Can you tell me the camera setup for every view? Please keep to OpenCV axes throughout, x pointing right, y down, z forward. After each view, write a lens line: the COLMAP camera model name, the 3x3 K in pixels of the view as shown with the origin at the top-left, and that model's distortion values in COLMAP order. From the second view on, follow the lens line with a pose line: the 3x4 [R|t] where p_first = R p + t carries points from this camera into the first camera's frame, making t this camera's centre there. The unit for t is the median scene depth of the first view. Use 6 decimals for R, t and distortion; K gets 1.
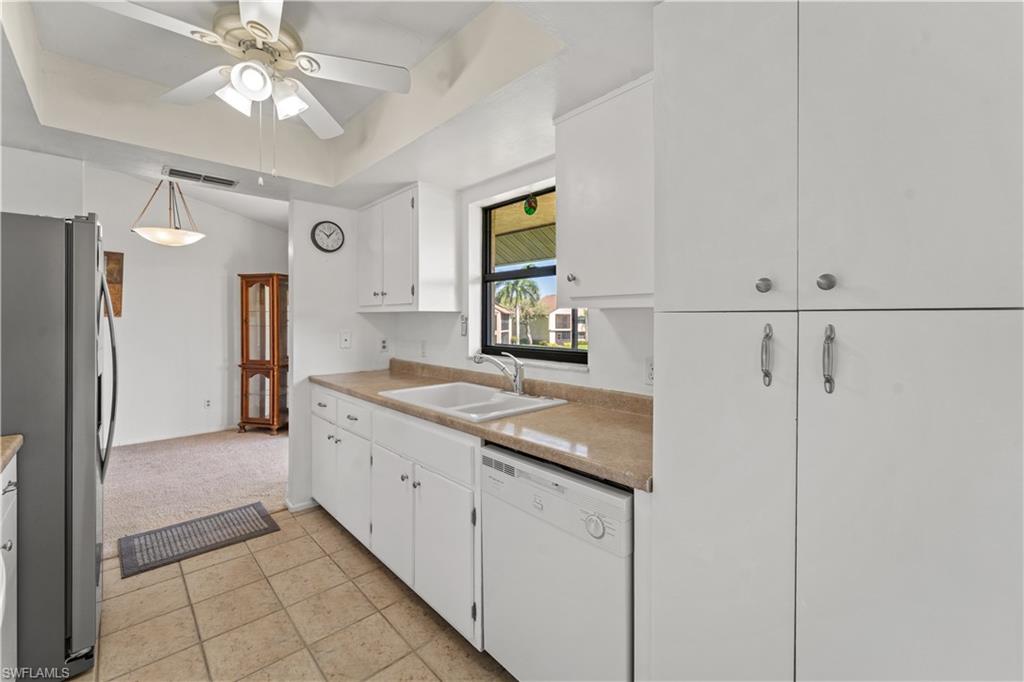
lens RADIAL K [[422.8, 0, 509.1], [0, 422.8, 319.5], [0, 0, 1]] dist [-0.000715, -0.000324]
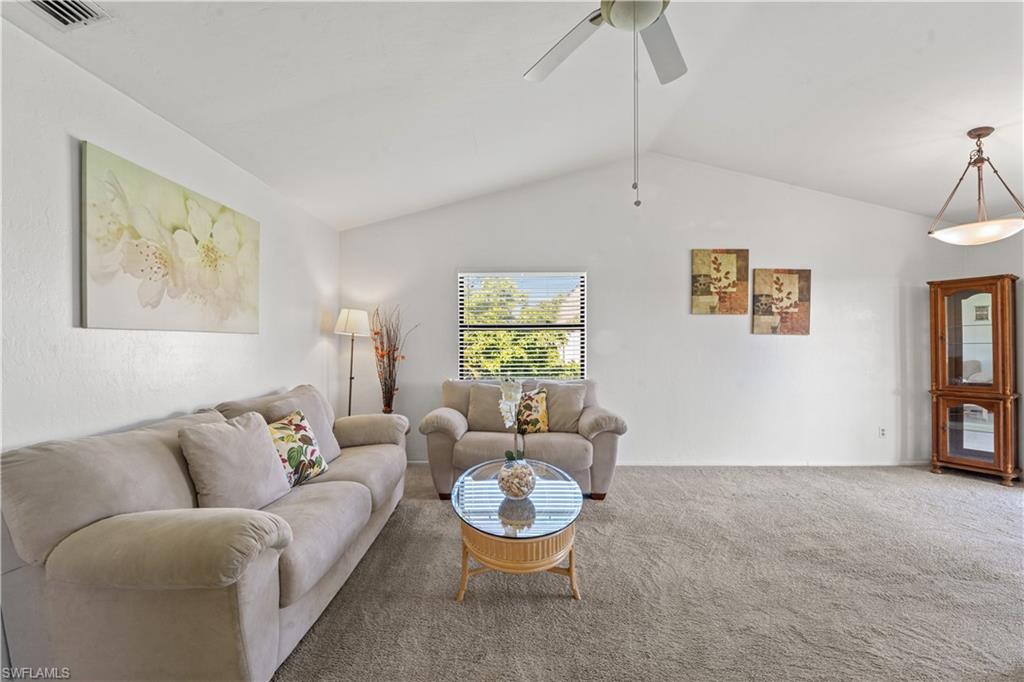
lens RADIAL K [[417.5, 0, 512.0], [0, 417.5, 341.0], [0, 0, 1]] dist [0.001908, 0.000043]
pose [[0.724864, -0.012285, -0.688783, -1.318252], [0.008002, 0.999924, -0.009413, 0.021285], [0.688846, 0.001312, 0.724907, -0.320340]]
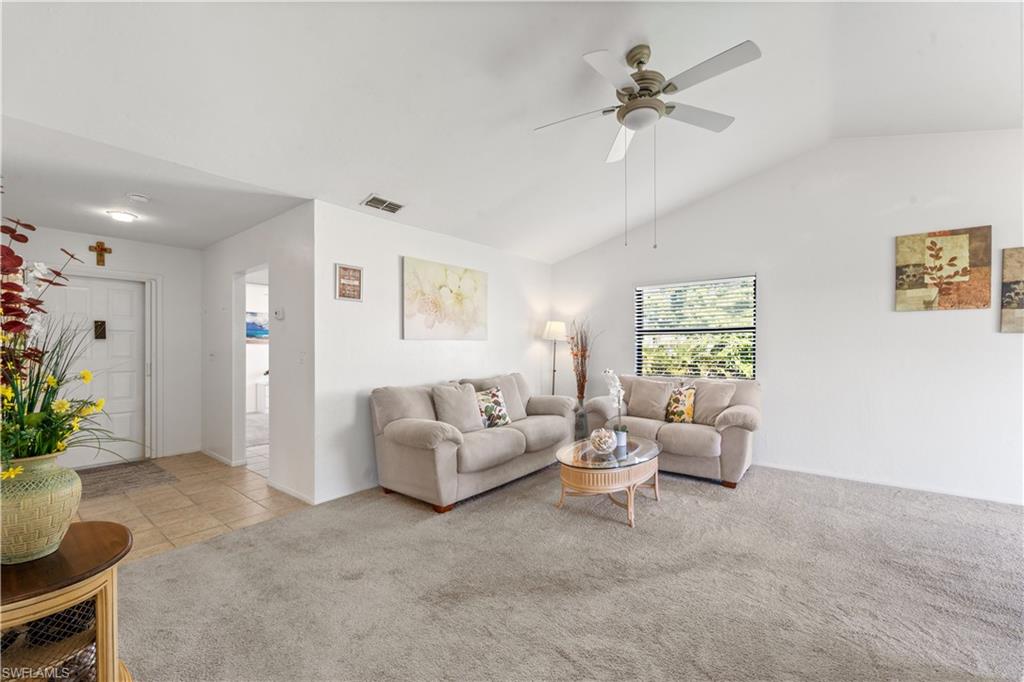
lens RADIAL K [[415.8, 0, 512.0], [0, 415.8, 343.3], [0, 0, 1]] dist [-0.000742, -0.000154]
pose [[0.152838, -0.012423, -0.988173, -0.713077], [0.006933, 0.999910, -0.011498, 0.021576], [0.988227, -0.005094, 0.152910, -0.142970]]
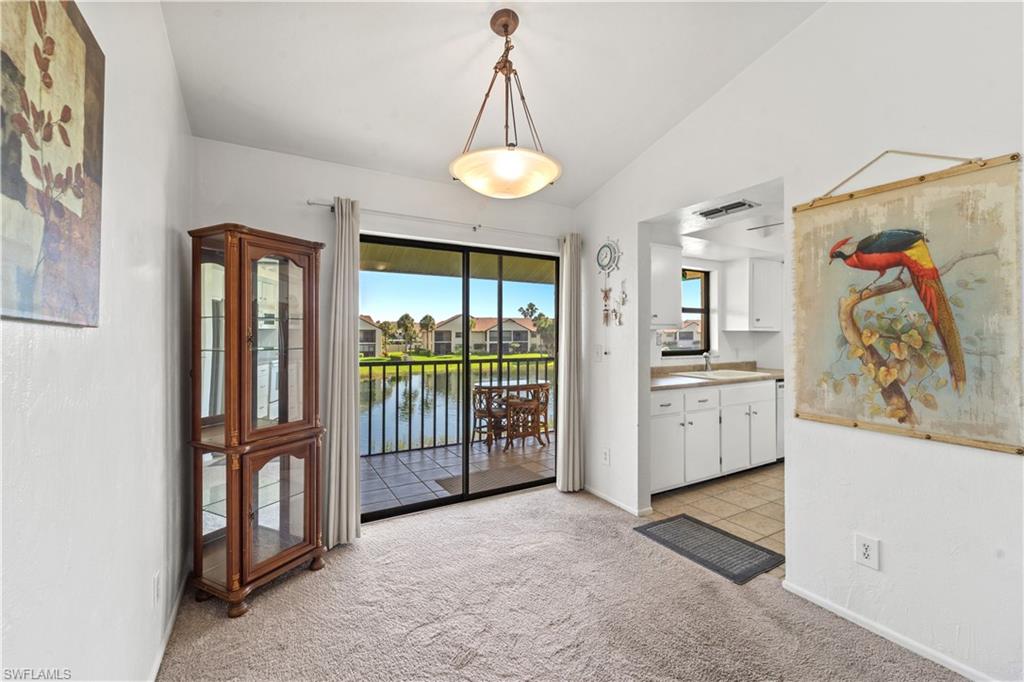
lens RADIAL K [[427.5, 0, 515.1], [0, 427.5, 332.9], [0, 0, 1]] dist [0.000915, -0.000051]
pose [[0.220886, 0.001780, 0.975298, -1.925133], [-0.000635, 0.999998, -0.001682, -0.004538], [-0.975300, -0.000248, 0.220886, 1.273673]]
